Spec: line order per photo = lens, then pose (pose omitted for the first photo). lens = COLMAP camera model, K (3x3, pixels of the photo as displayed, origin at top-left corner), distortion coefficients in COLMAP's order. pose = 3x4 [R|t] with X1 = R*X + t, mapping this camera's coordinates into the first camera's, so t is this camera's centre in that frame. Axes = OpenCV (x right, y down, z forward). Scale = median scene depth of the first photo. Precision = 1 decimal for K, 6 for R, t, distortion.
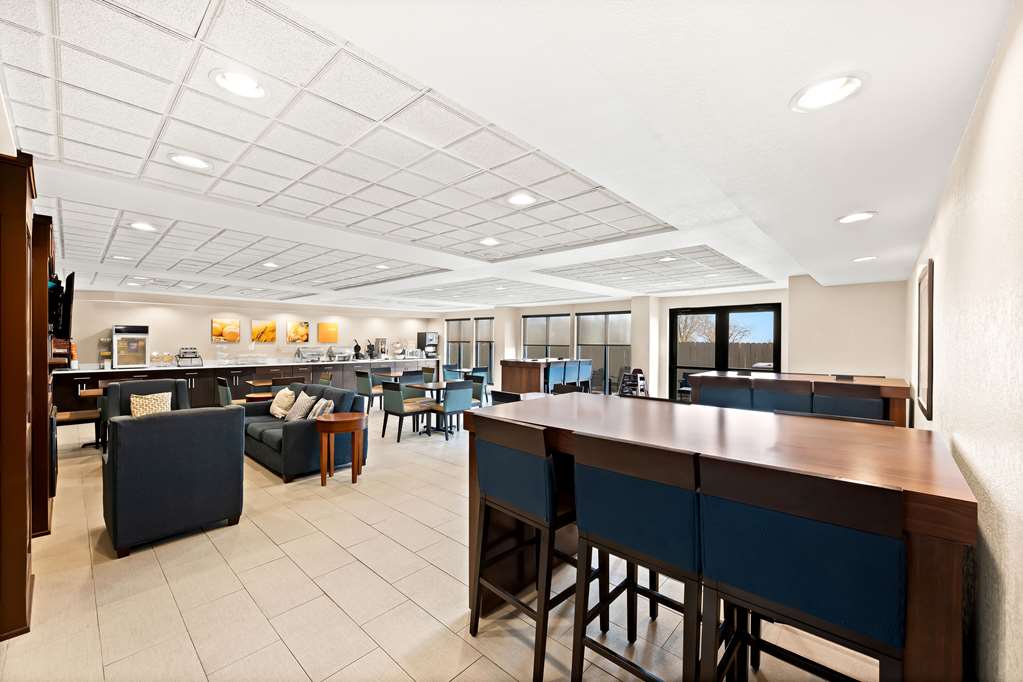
lens RADIAL K [[415.6, 0, 513.9], [0, 415.6, 344.1], [0, 0, 1]] dist [0.002283, 0.000402]
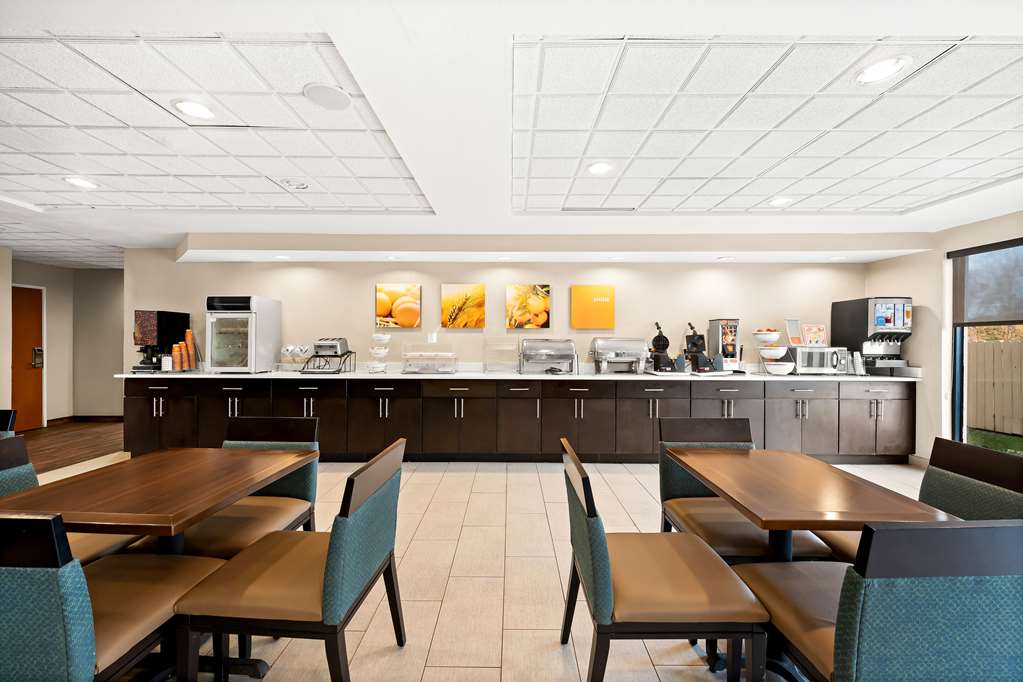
lens RADIAL K [[415.6, 0, 515.3], [0, 415.6, 345.3], [0, 0, 1]] dist [0.002283, 0.000402]
pose [[0.682253, 0.004199, -0.731104, -0.178320], [-0.005177, 0.999986, 0.000912, 0.012661], [0.731097, 0.003162, 0.682266, 0.627816]]
